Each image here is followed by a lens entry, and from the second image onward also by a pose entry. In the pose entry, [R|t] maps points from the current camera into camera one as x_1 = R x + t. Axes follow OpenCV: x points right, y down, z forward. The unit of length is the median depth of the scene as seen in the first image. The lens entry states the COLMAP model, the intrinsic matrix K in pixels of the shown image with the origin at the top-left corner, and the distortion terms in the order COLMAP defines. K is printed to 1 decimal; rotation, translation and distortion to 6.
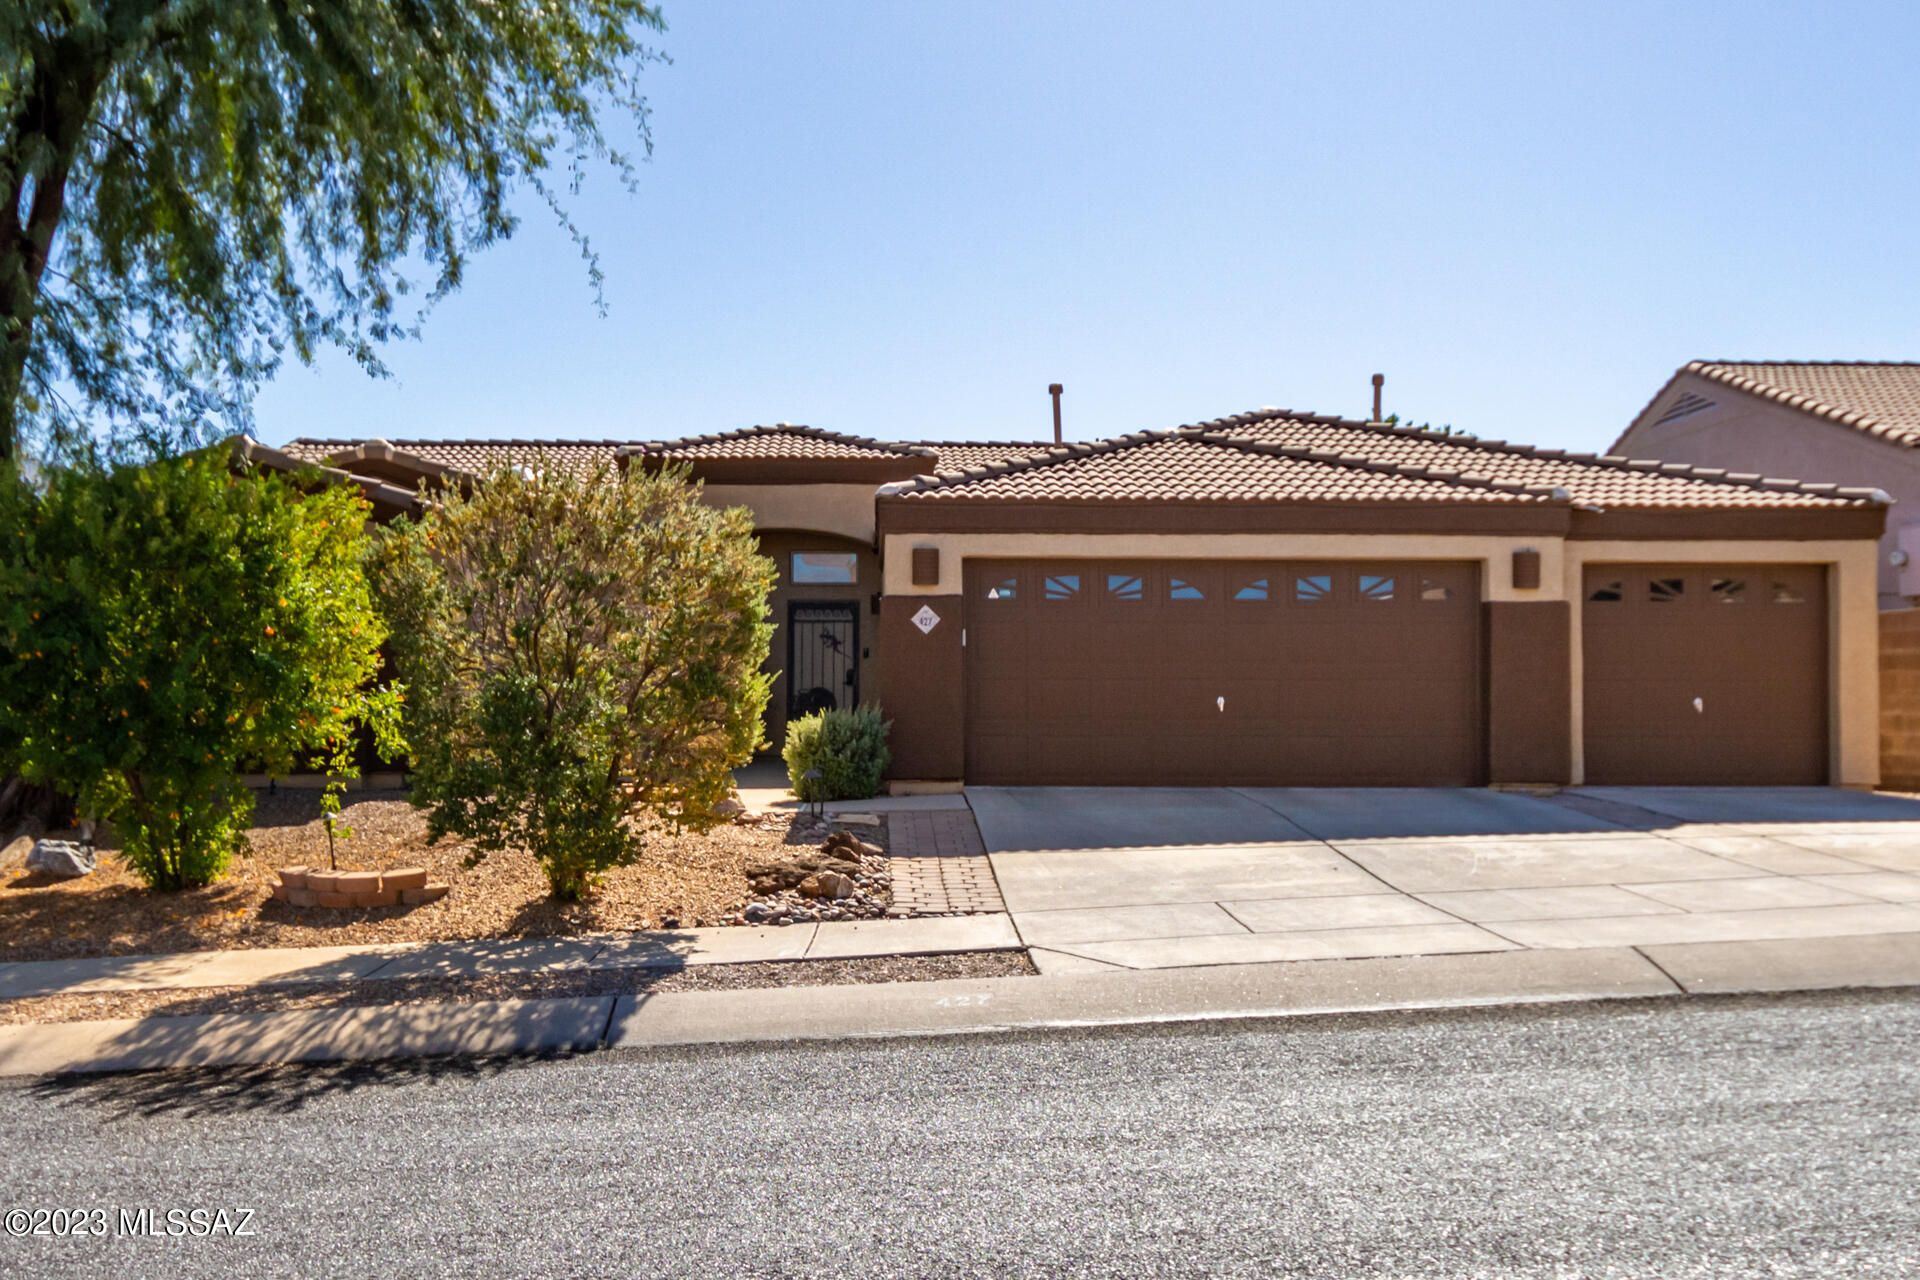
lens RADIAL K [[803.7, 0, 960.0], [0, 803.7, 640.0], [0, 0, 1]] dist [-0.001257, 0.000010]
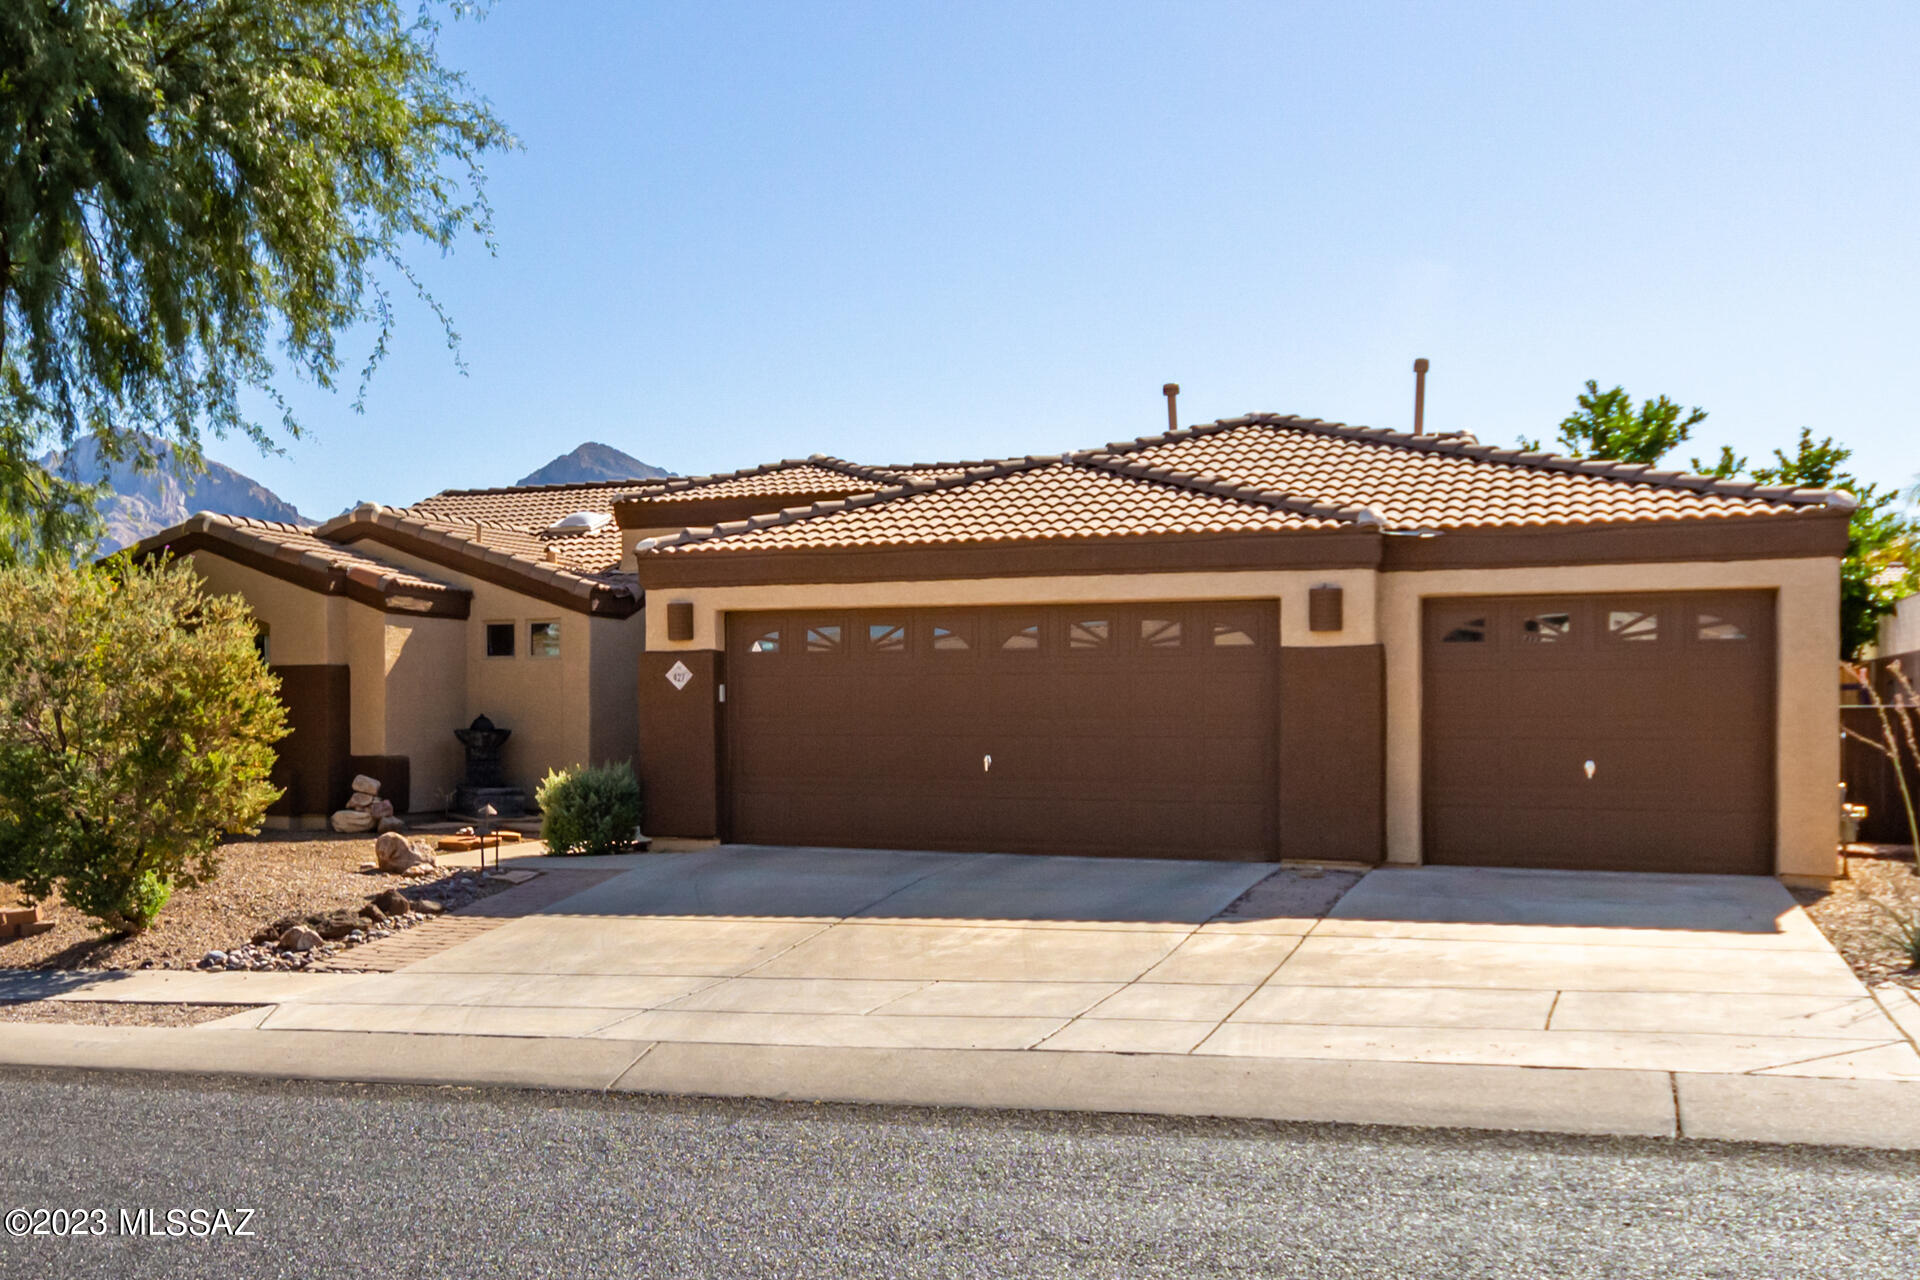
lens RADIAL K [[879.2, 0, 960.1], [0, 879.2, 694.7], [0, 0, 1]] dist [-0.001704, -0.000588]
pose [[0.979080, -0.006044, -0.203385, 0.502404], [0.011136, 0.999652, 0.023901, -0.023172], [0.203170, -0.025666, 0.978807, 0.011456]]
